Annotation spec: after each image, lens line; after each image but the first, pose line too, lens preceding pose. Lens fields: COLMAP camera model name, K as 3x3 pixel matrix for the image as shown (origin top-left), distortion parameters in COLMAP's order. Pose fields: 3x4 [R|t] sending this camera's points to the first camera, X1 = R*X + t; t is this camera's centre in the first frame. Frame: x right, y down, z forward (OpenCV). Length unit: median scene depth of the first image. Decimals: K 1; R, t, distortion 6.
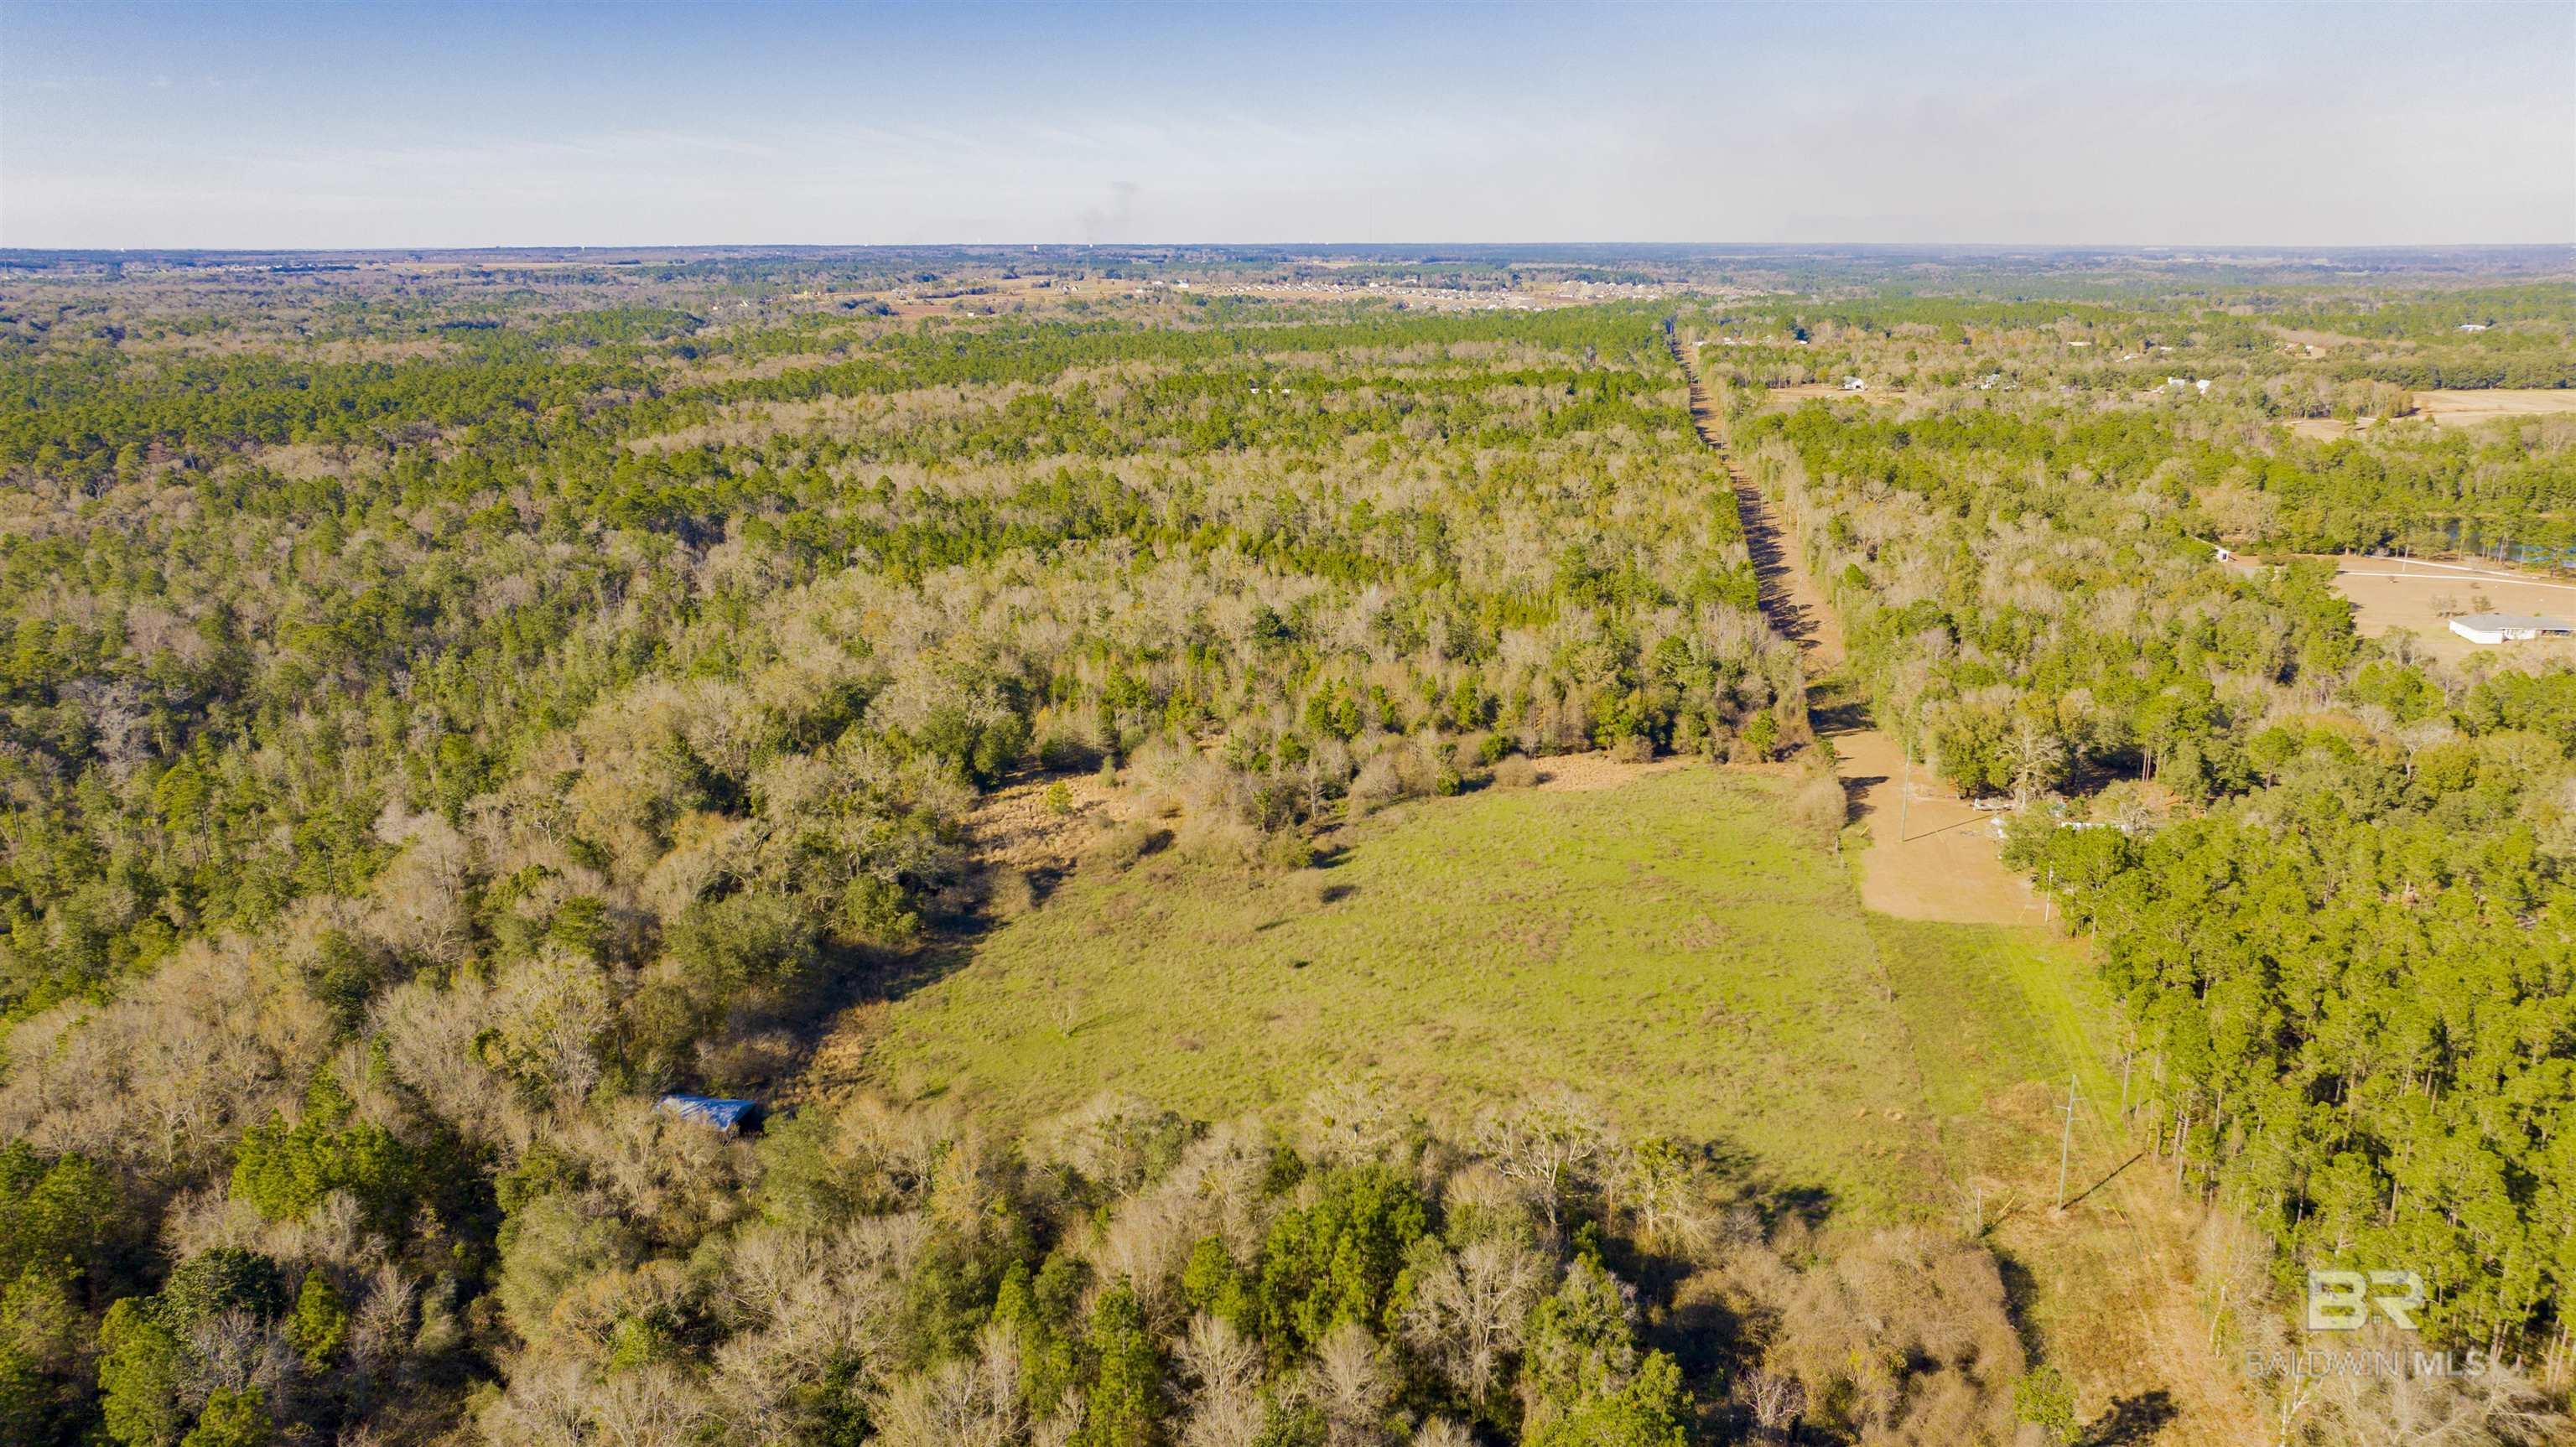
lens RADIAL K [[1830.4, 0, 1323.6], [0, 1830.4, 723.2], [0, 0, 1]] dist [-0.009096, -0.025934]
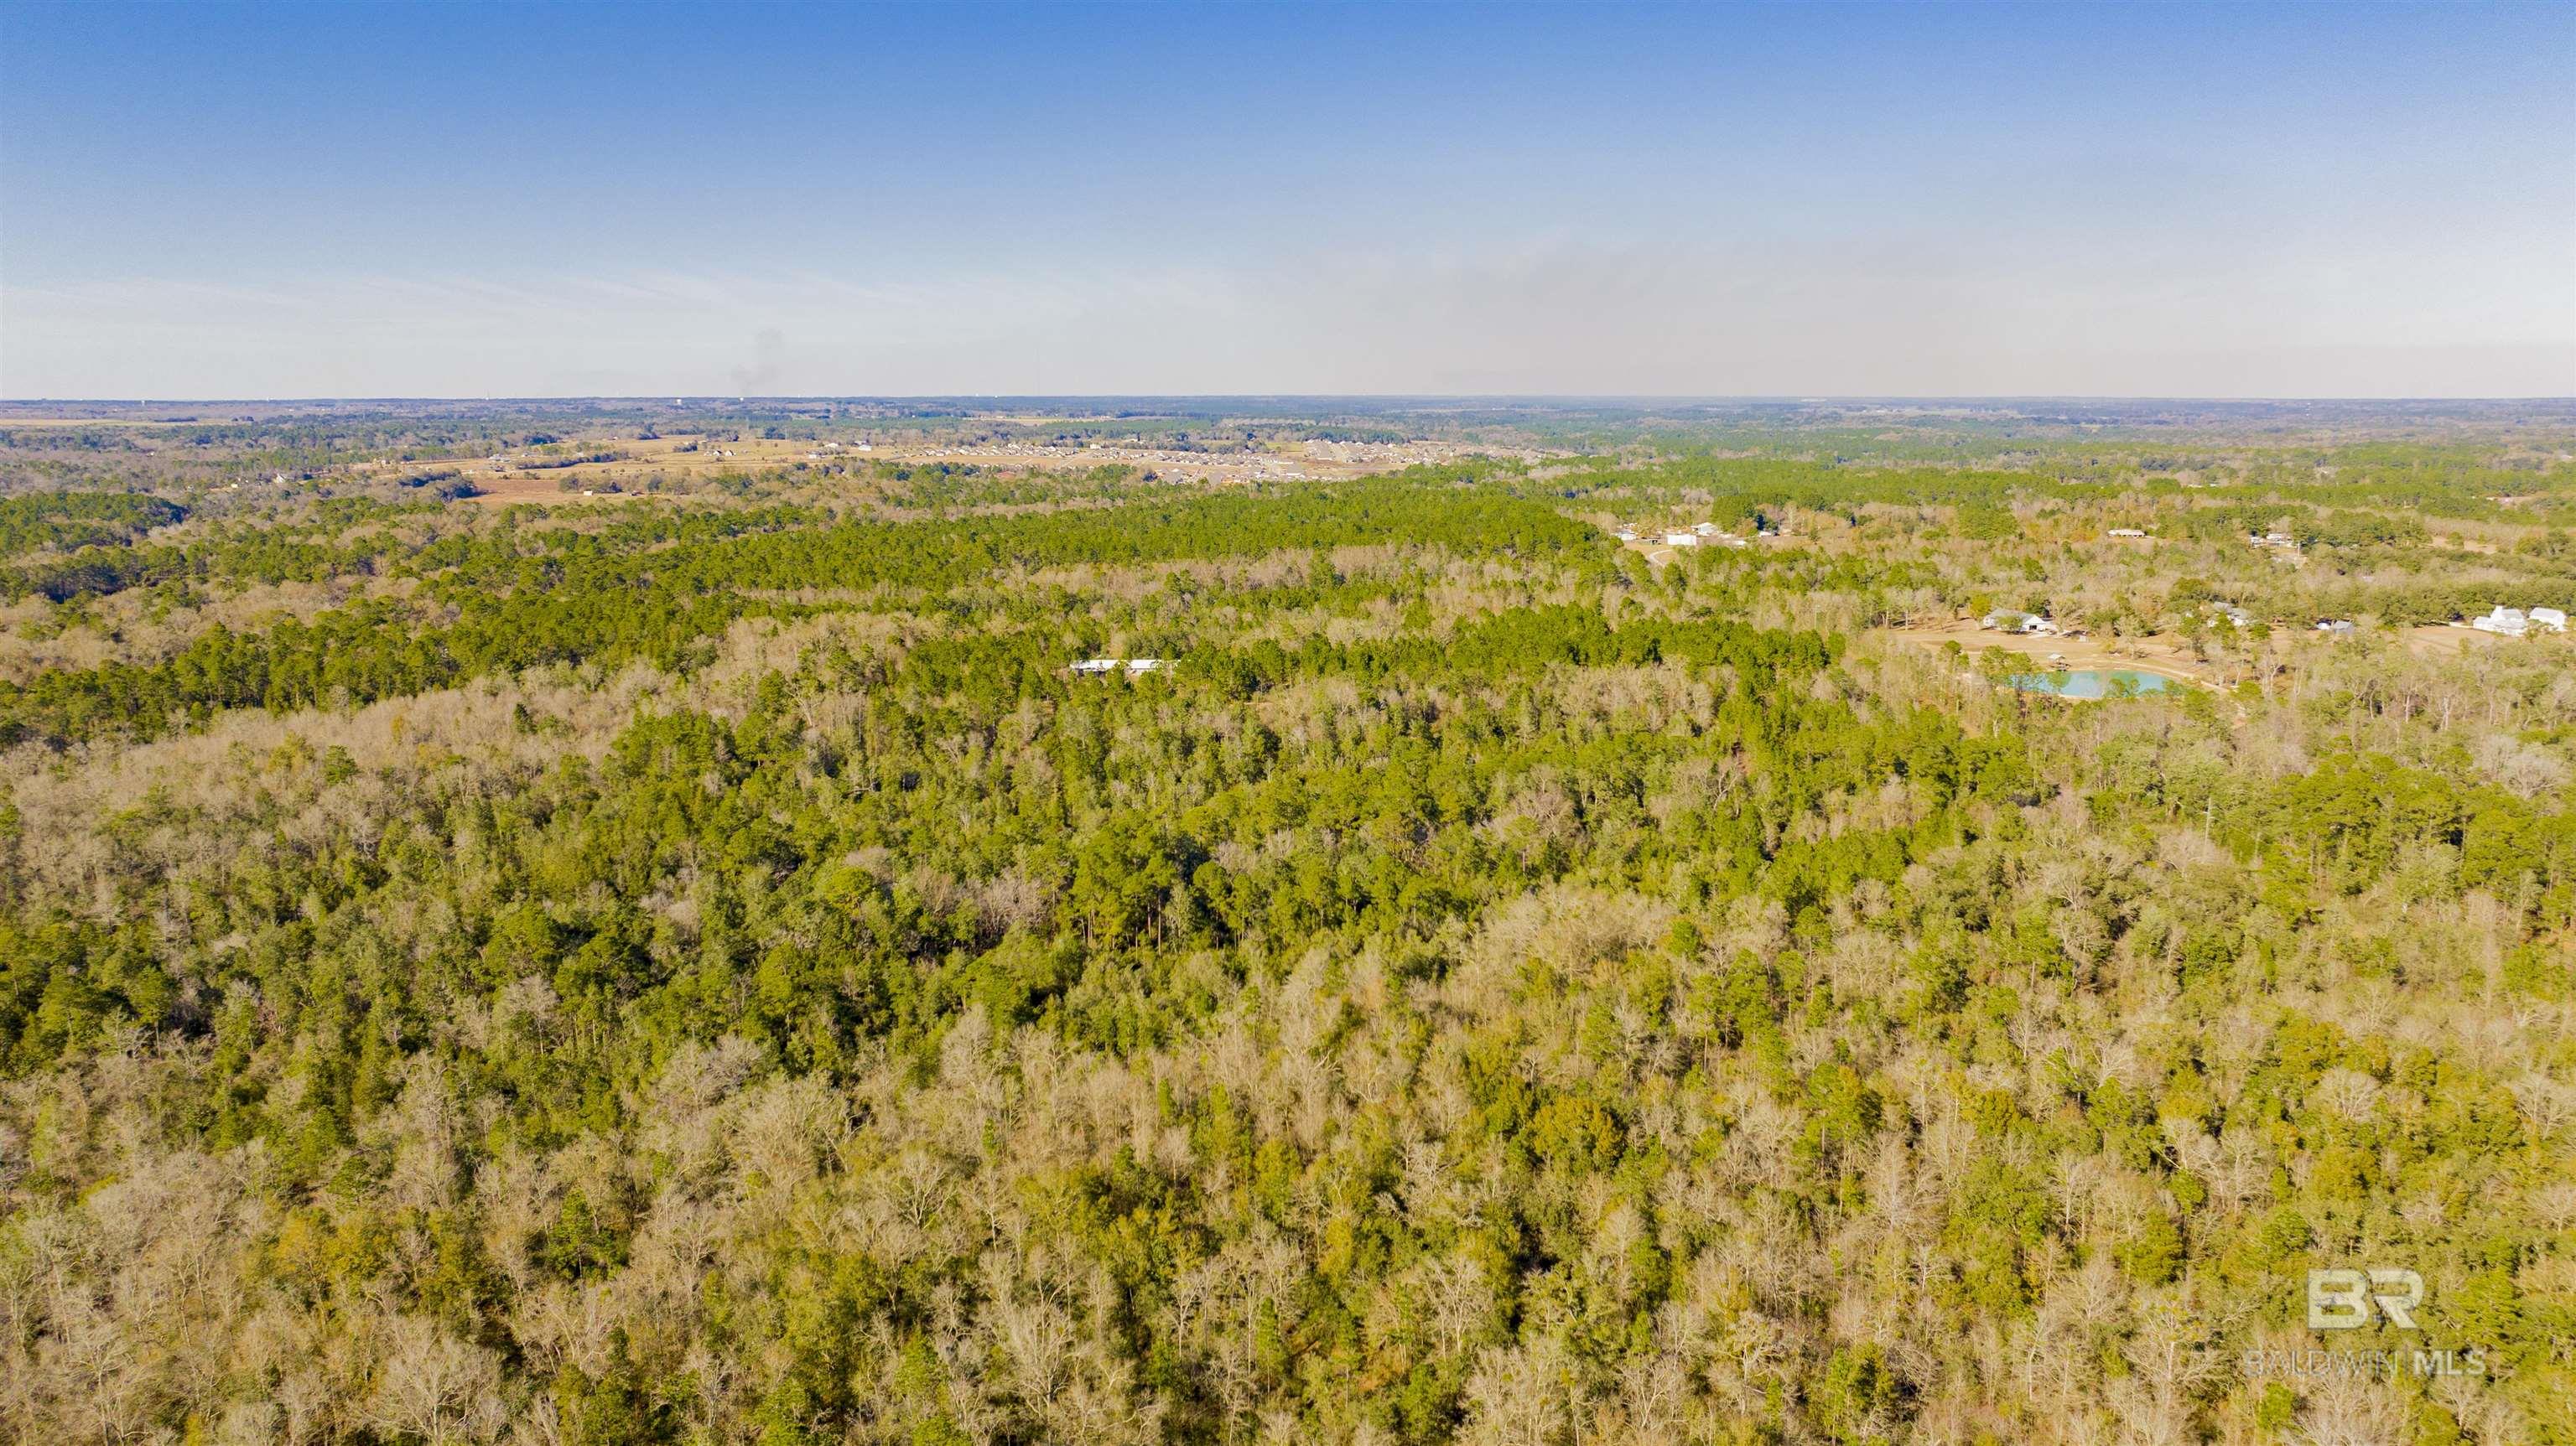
lens RADIAL K [[1810.1, 0, 1288.0], [0, 1810.1, 723.0], [0, 0, 1]] dist [-0.011449, -0.006879]
pose [[0.985842, -0.030097, 0.164951, -0.107200], [0.042764, 0.996357, -0.073788, -0.190484], [-0.162129, 0.079798, 0.983538, 0.706051]]
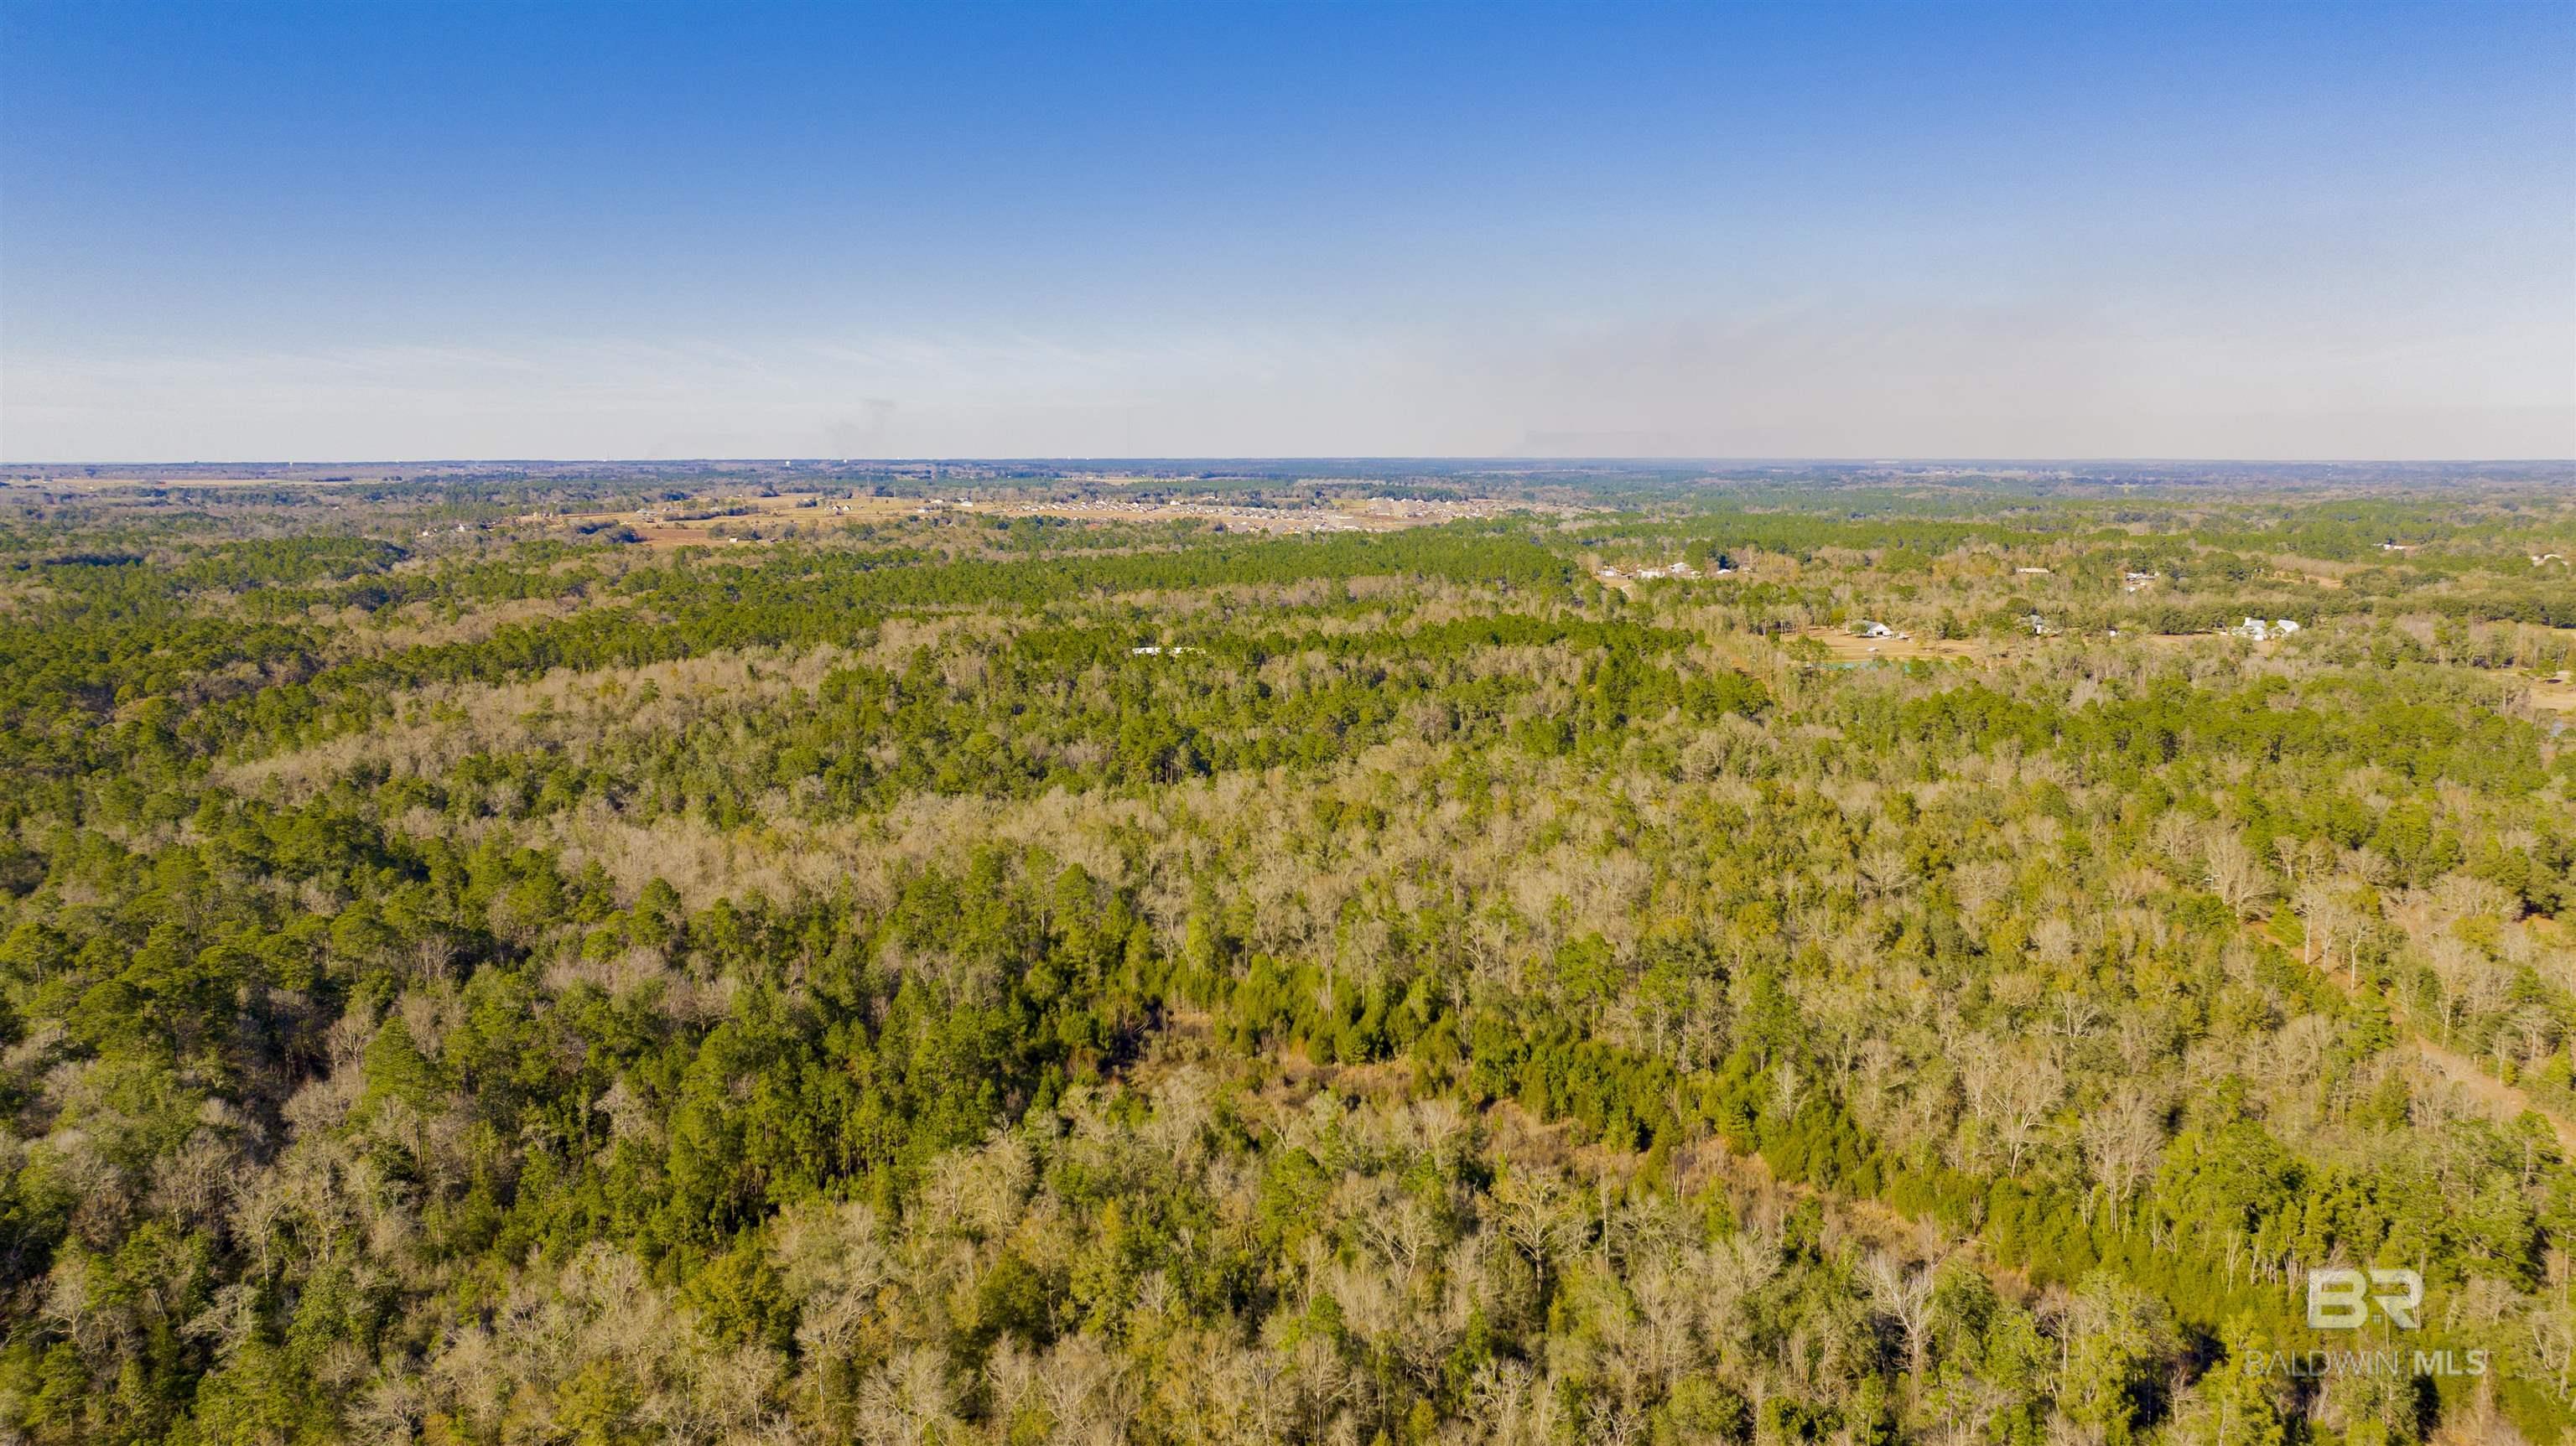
lens RADIAL K [[1821.9, 0, 1298.2], [0, 1821.9, 685.7], [0, 0, 1]] dist [-0.010068, -0.020616]
pose [[0.992205, -0.015889, 0.123598, -0.105948], [0.032046, 0.991014, -0.129859, -0.105695], [-0.120424, 0.132808, 0.983799, 0.393032]]
